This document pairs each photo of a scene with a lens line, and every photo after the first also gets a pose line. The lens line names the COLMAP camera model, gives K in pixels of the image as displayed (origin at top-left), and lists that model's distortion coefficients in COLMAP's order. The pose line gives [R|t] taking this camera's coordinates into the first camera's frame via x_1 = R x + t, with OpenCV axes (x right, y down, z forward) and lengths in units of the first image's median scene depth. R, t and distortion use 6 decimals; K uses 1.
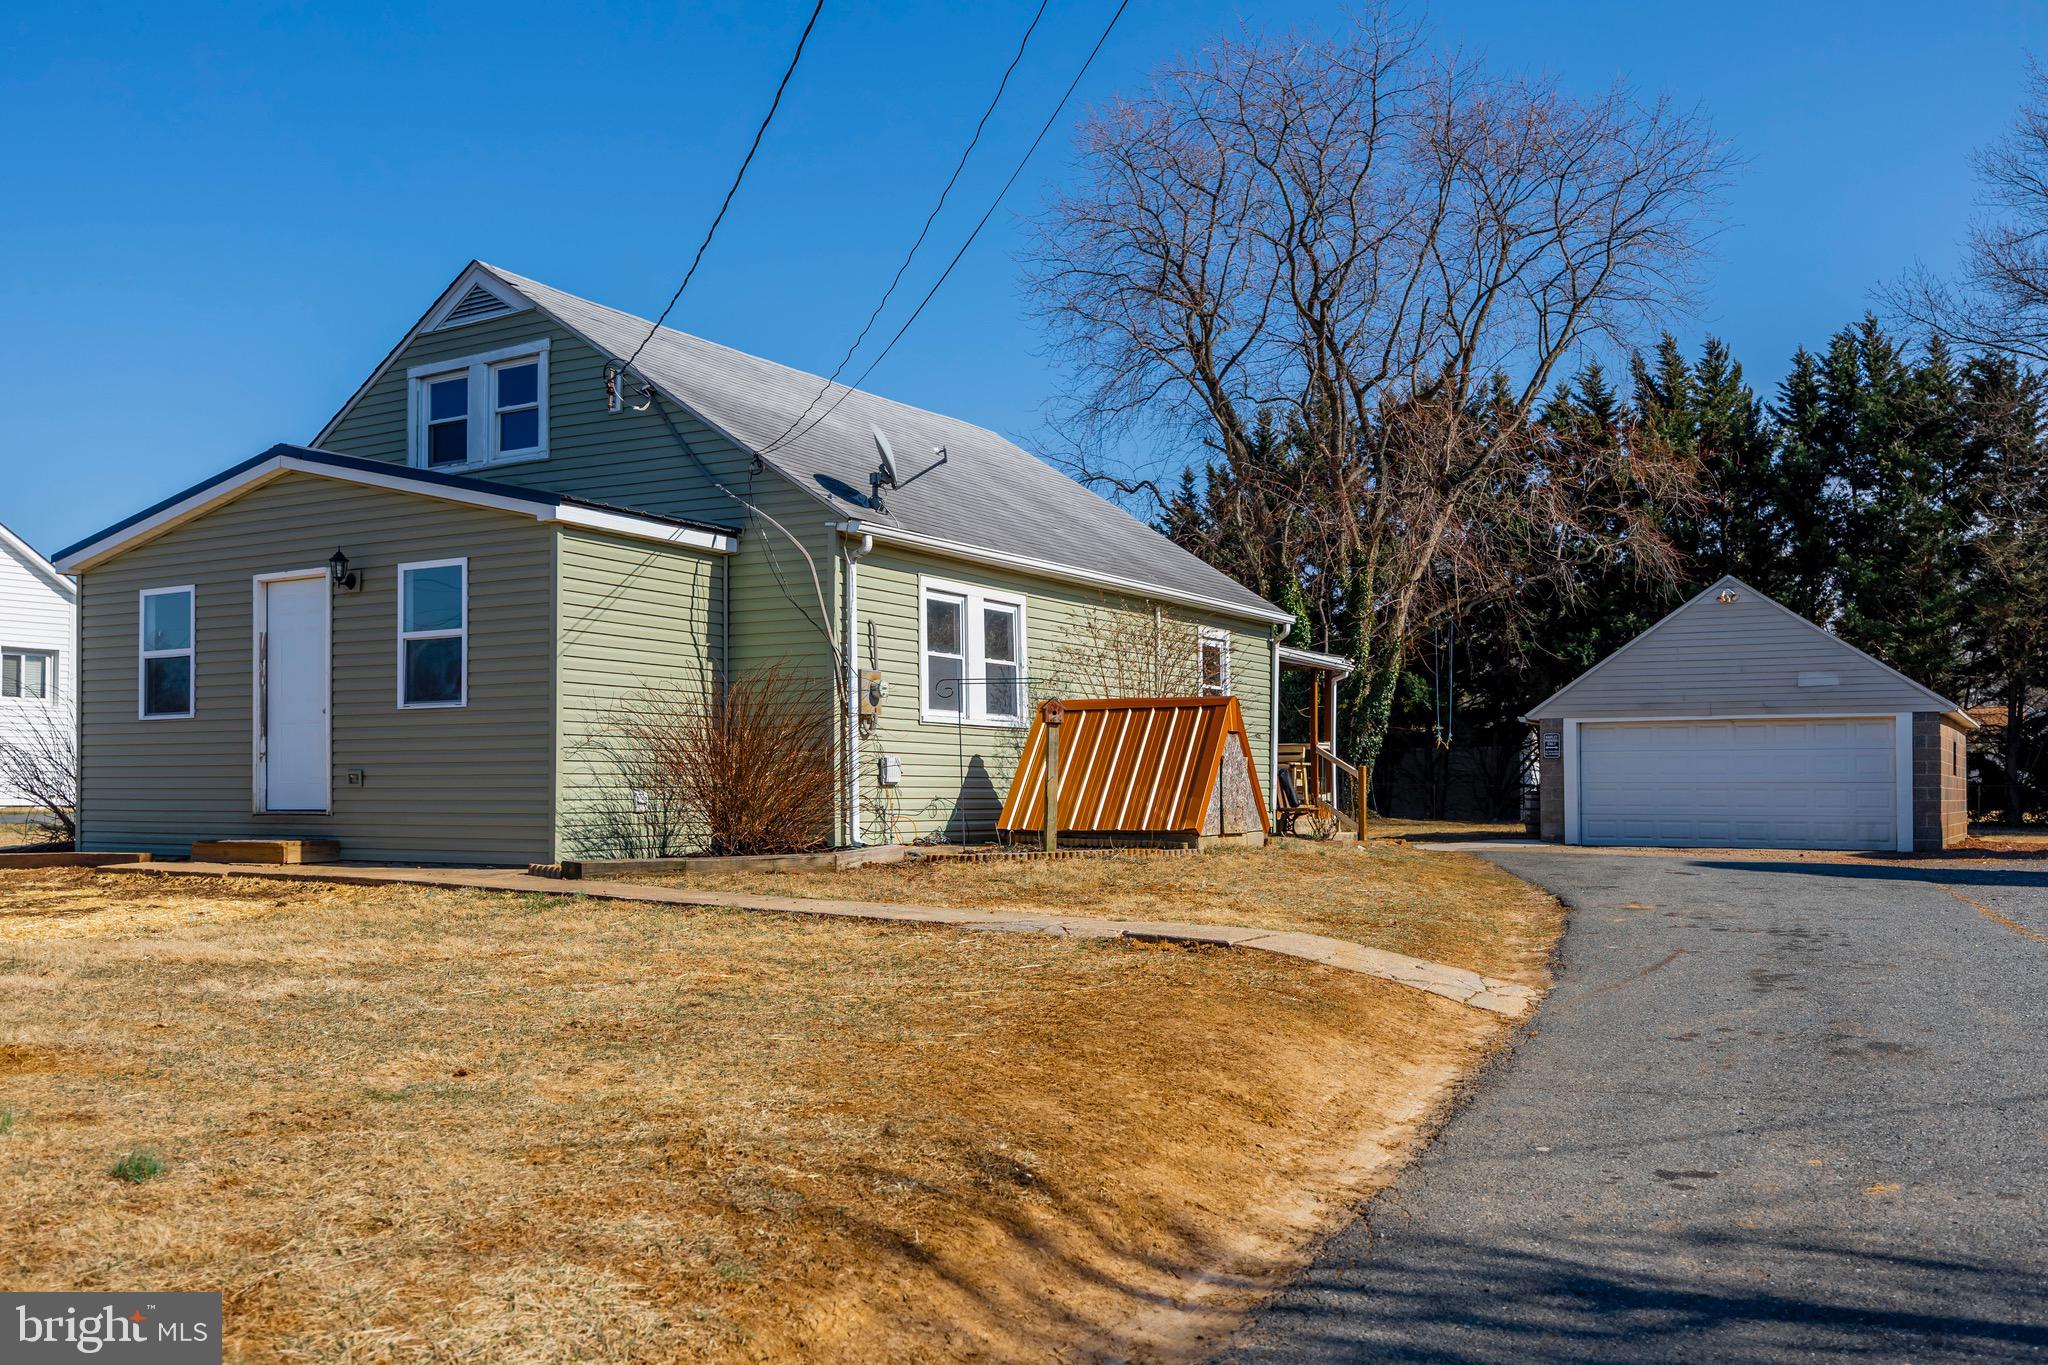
lens RADIAL K [[1742.0, 0, 1027.3], [0, 1742.0, 741.8], [0, 0, 1]] dist [0.038699, 0.007250]
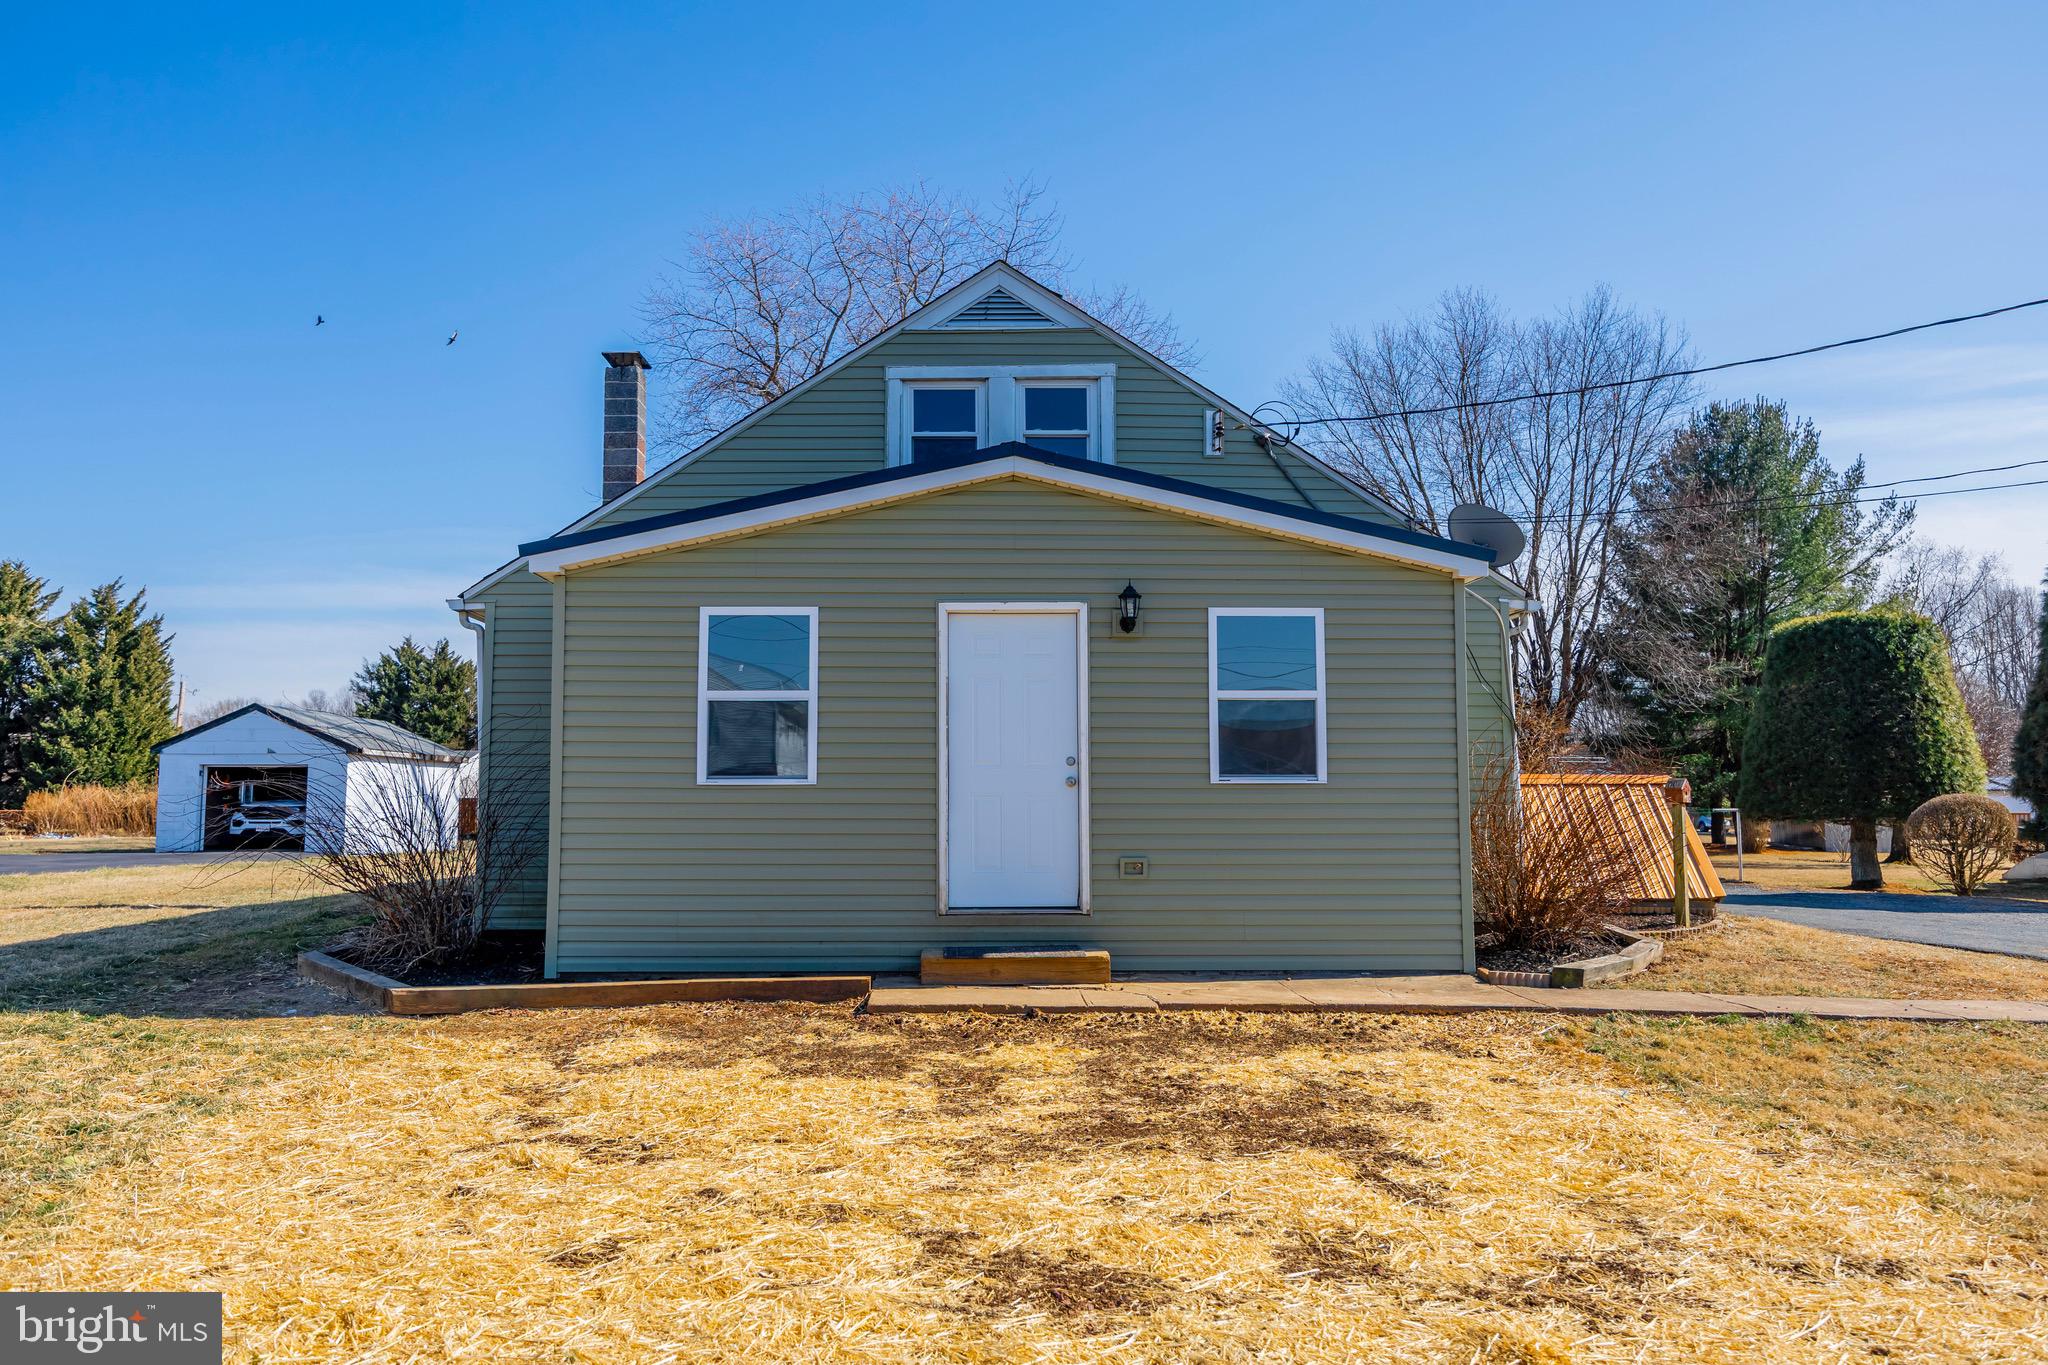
lens RADIAL K [[1398.8, 0, 1024.0], [0, 1398.8, 682.5], [0, 0, 1]] dist [0.001339, 0.000218]
pose [[0.845612, 0.053784, 0.531081, -0.703724], [-0.017557, 0.997175, -0.073031, -0.014576], [-0.533509, 0.052432, 0.844168, 0.439644]]
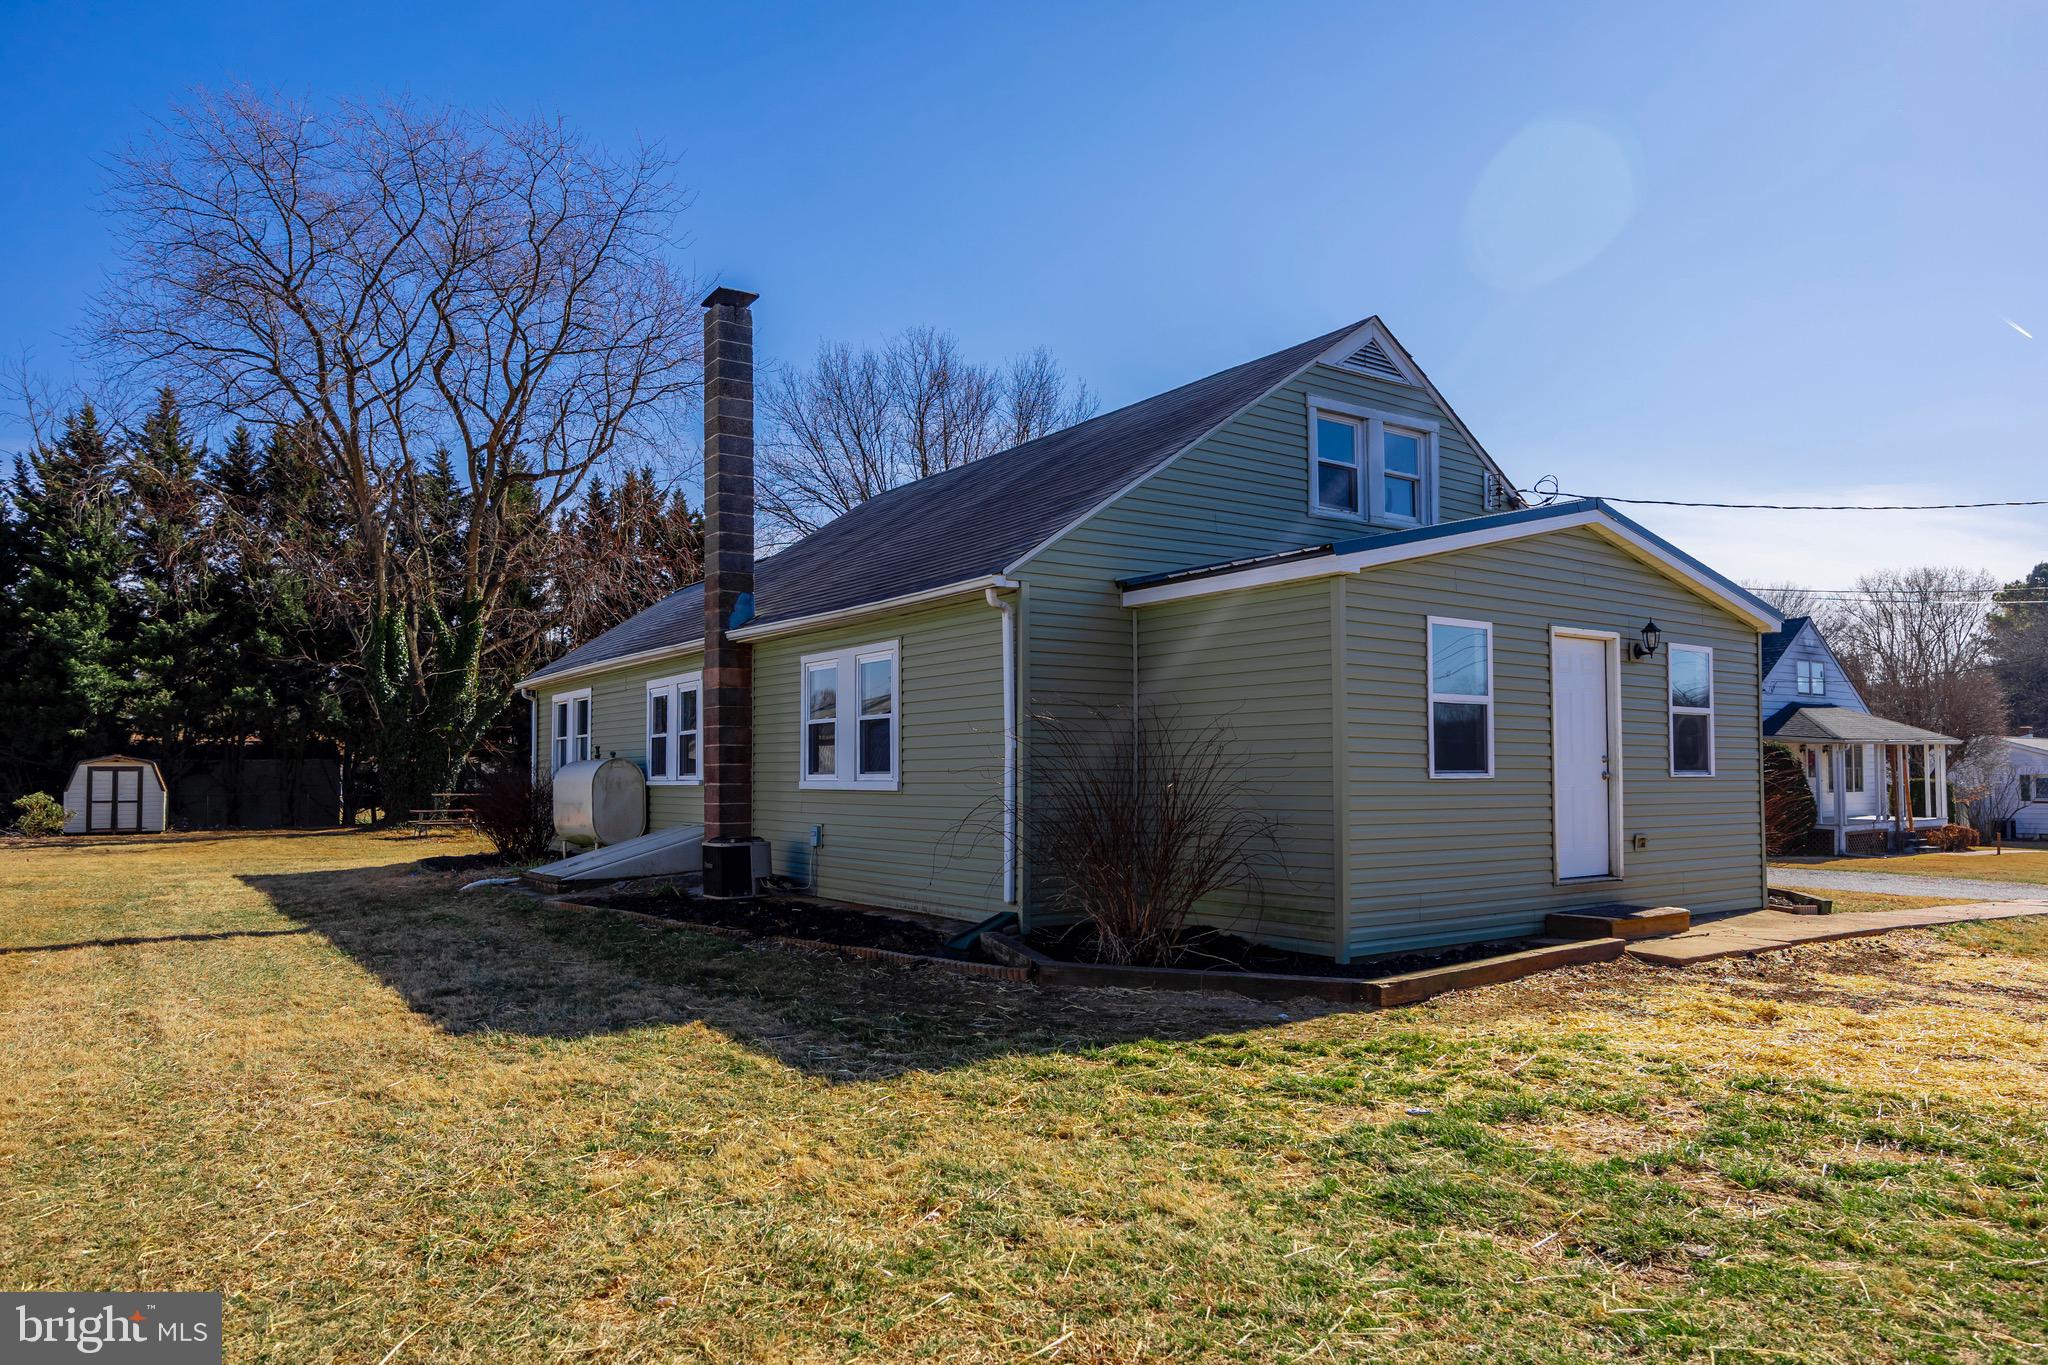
lens RADIAL K [[1335.4, 0, 1057.0], [0, 1335.4, 743.4], [0, 0, 1]] dist [-0.006179, -0.001770]
pose [[0.379363, 0.036743, 0.924518, -1.134288], [-0.013541, 0.999325, -0.034160, -0.005249], [-0.925149, 0.000440, 0.379605, 0.932726]]
